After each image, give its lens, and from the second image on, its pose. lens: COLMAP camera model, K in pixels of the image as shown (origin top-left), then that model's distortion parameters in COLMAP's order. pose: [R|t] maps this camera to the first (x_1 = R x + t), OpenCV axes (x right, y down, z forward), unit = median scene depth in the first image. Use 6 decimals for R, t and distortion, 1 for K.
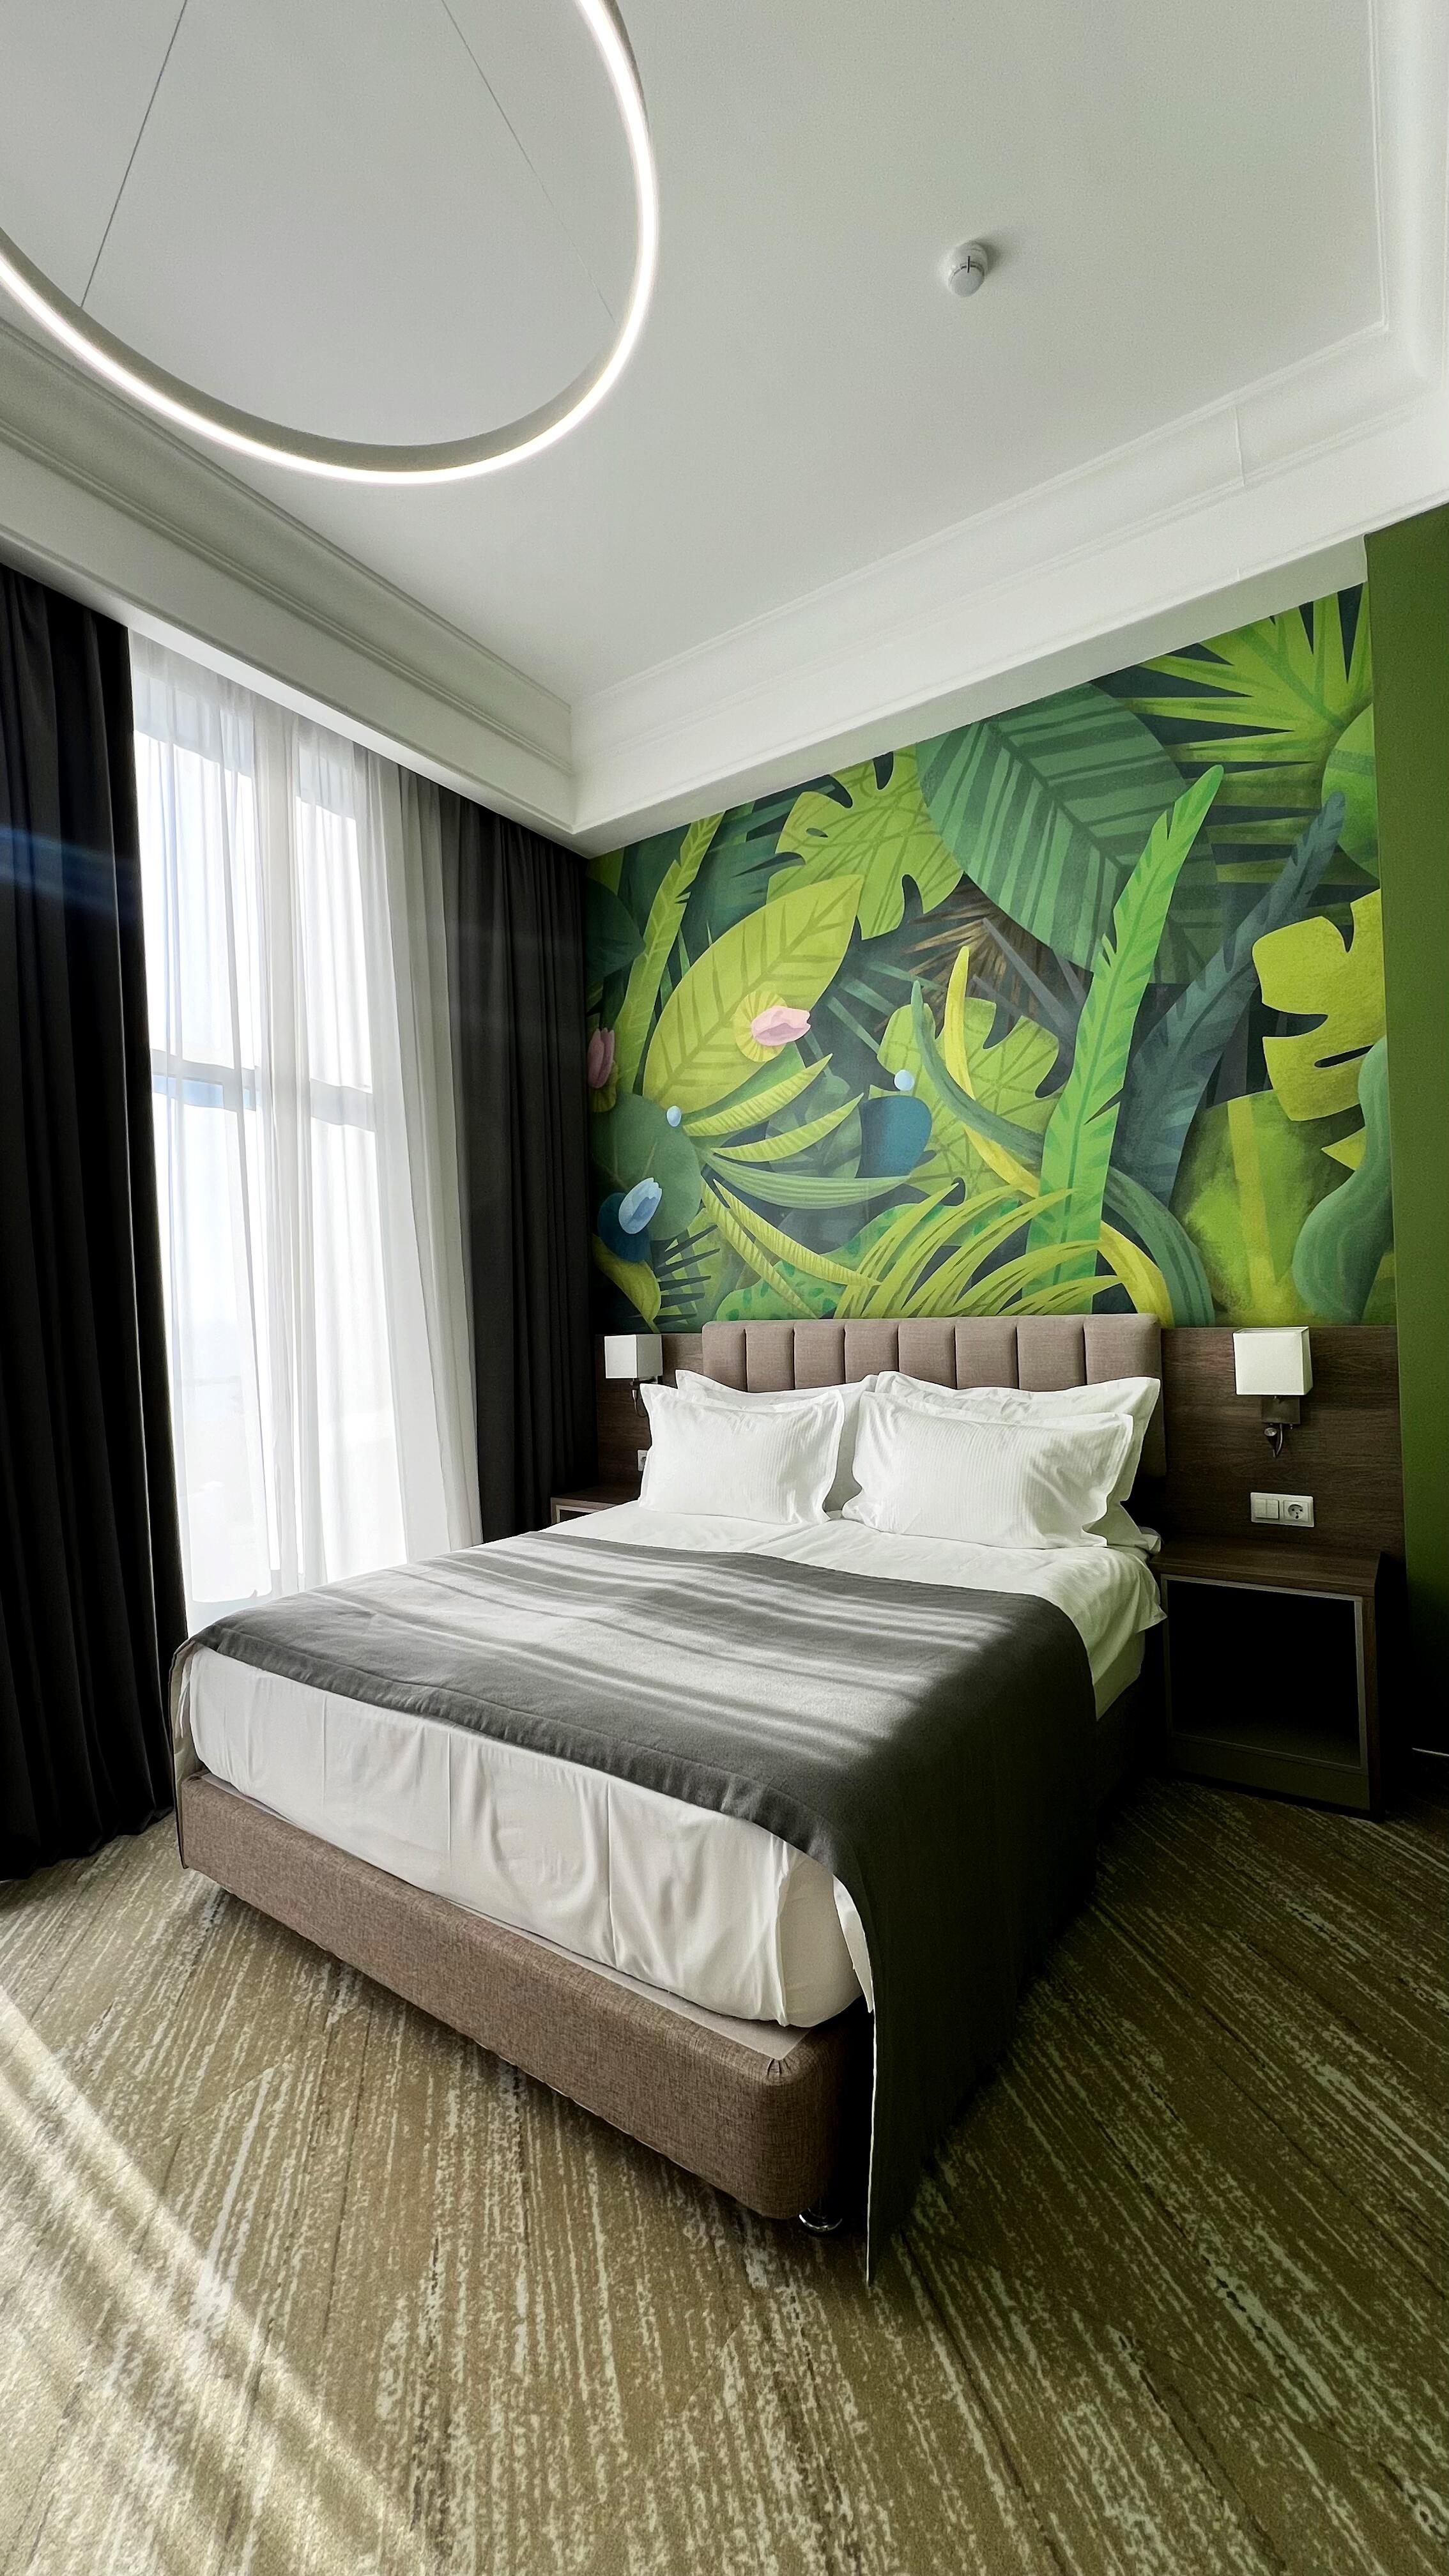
lens RADIAL K [[1011.8, 0, 724.5], [0, 1011.8, 1288.0], [0, 0, 1]] dist [0.000363, 0.000117]
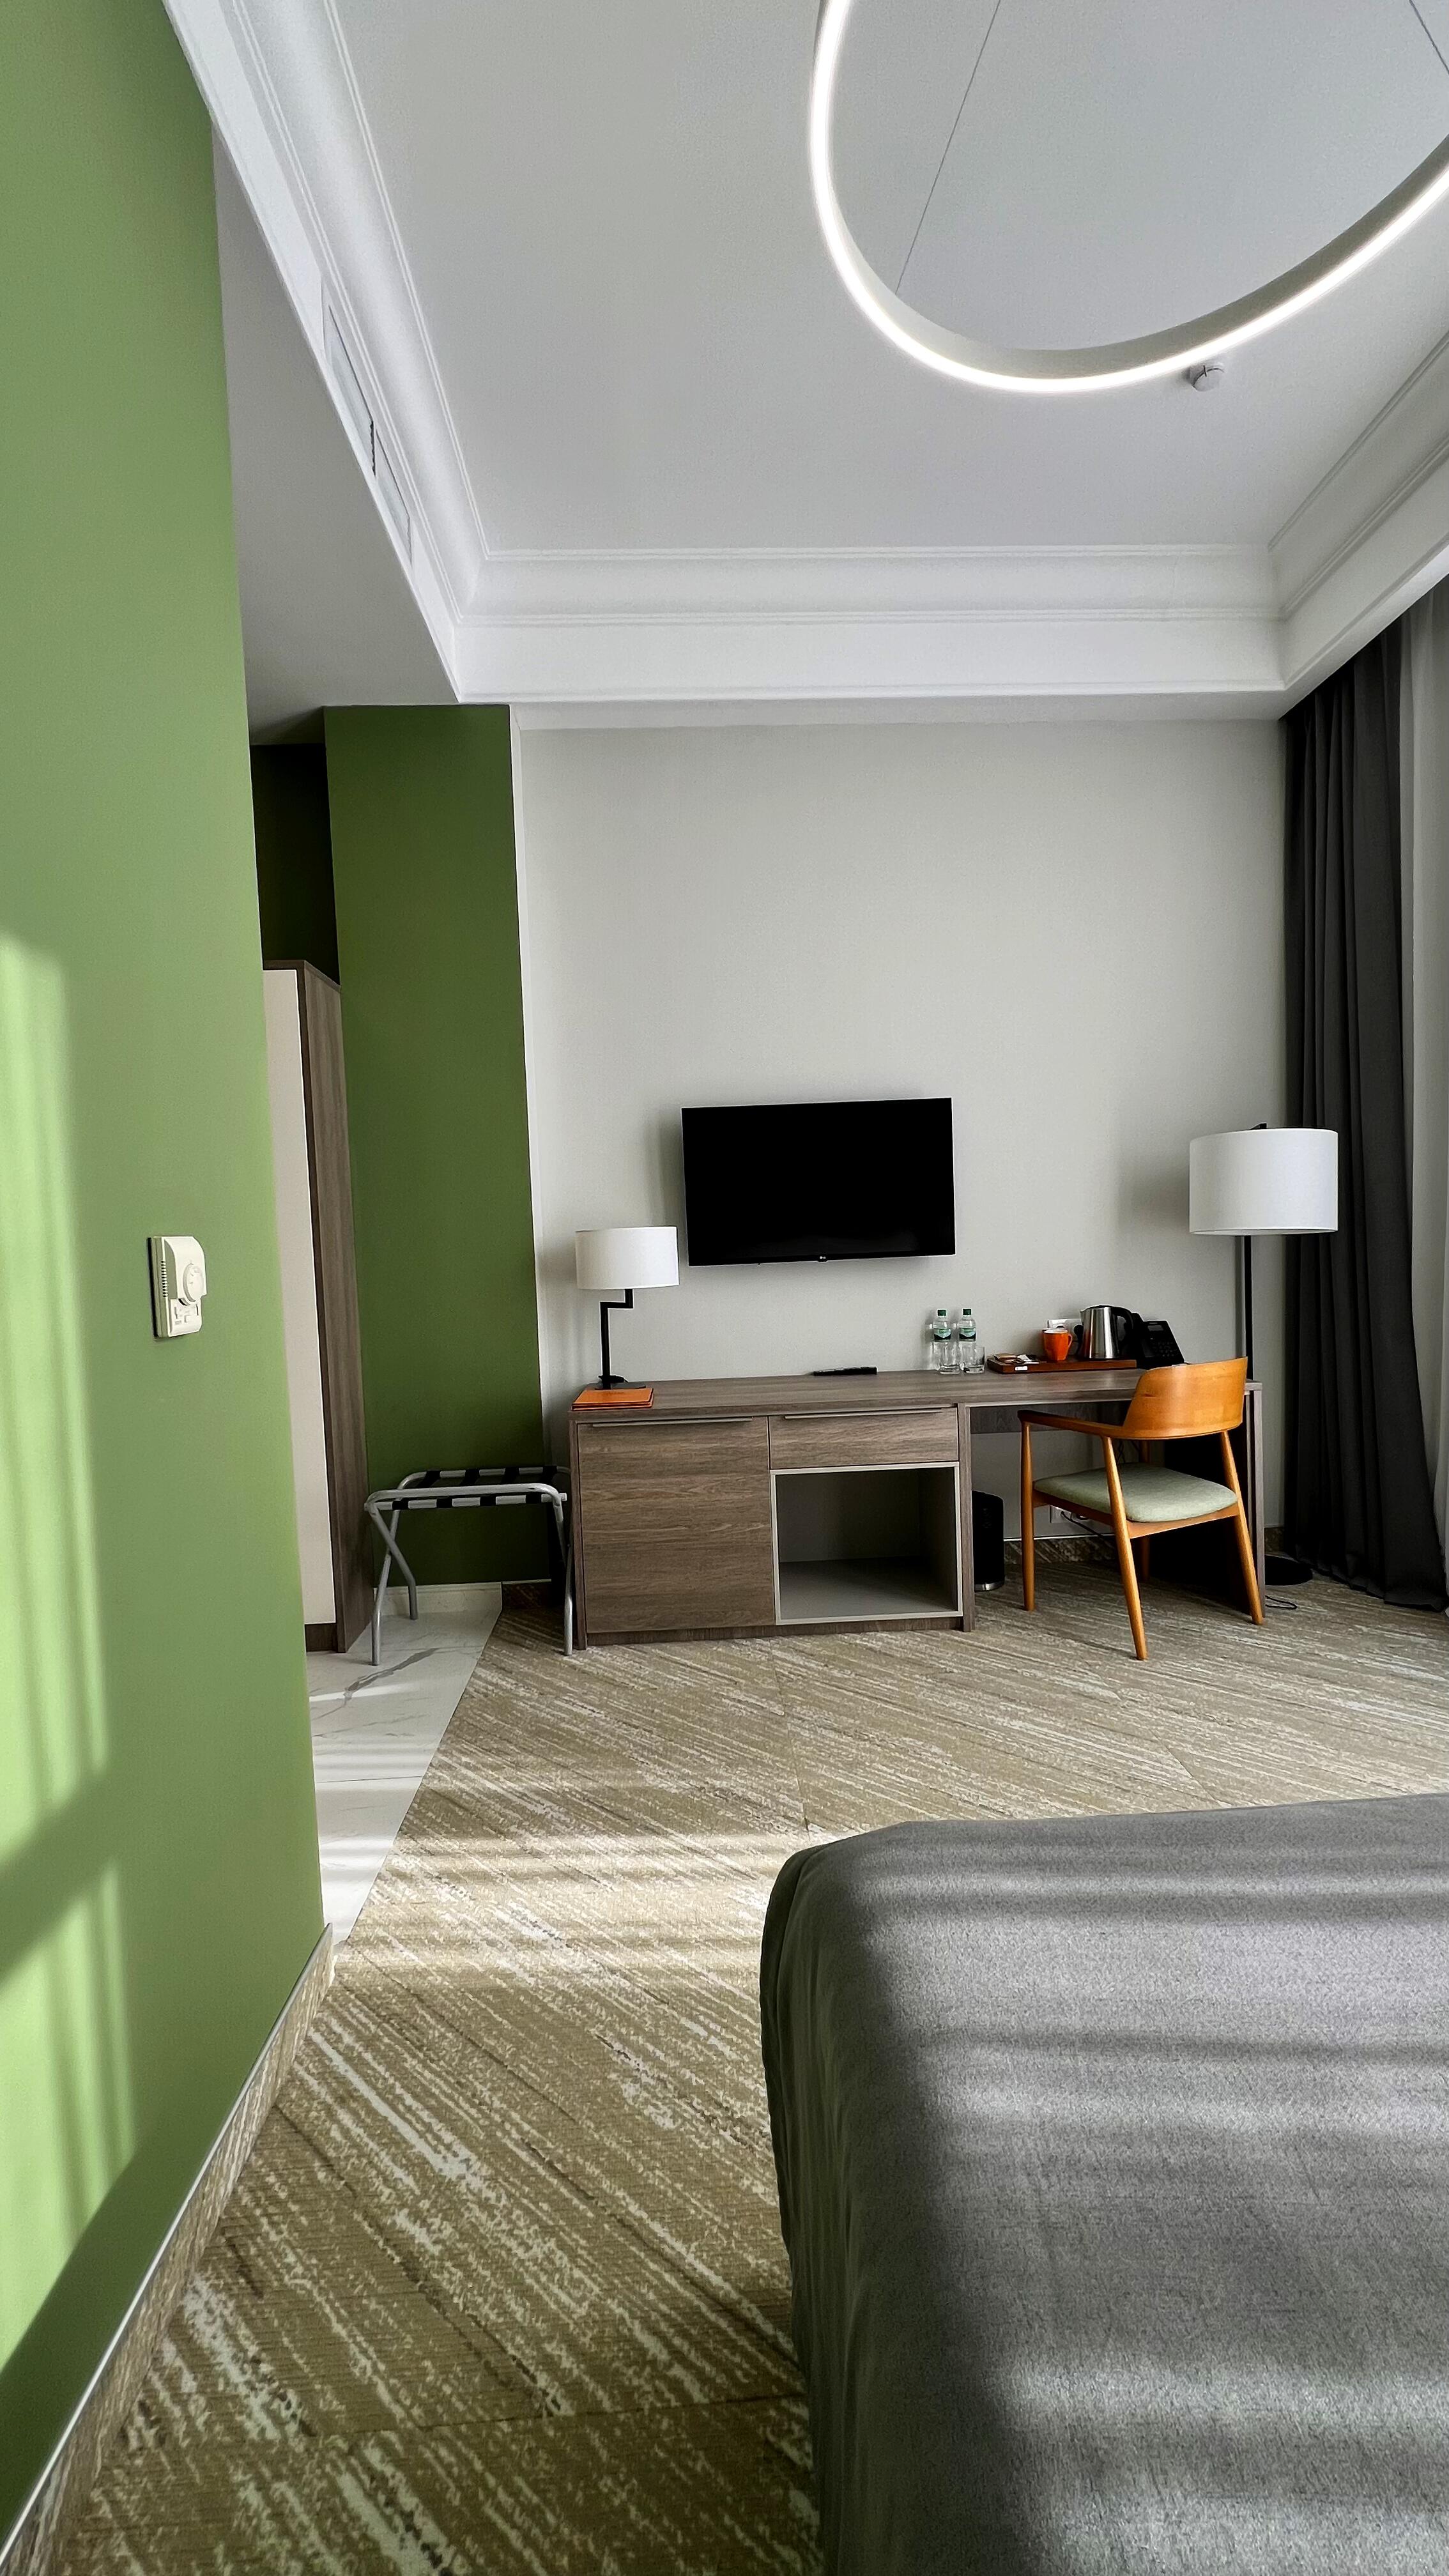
lens RADIAL K [[1011.8, 0, 724.5], [0, 1011.8, 1288.0], [0, 0, 1]] dist [0.000363, 0.000117]
pose [[-0.797199, 0.094473, -0.596279, 0.759407], [0.066949, 0.995423, 0.068204, -0.022631], [0.599993, 0.014452, -0.799875, 1.901213]]
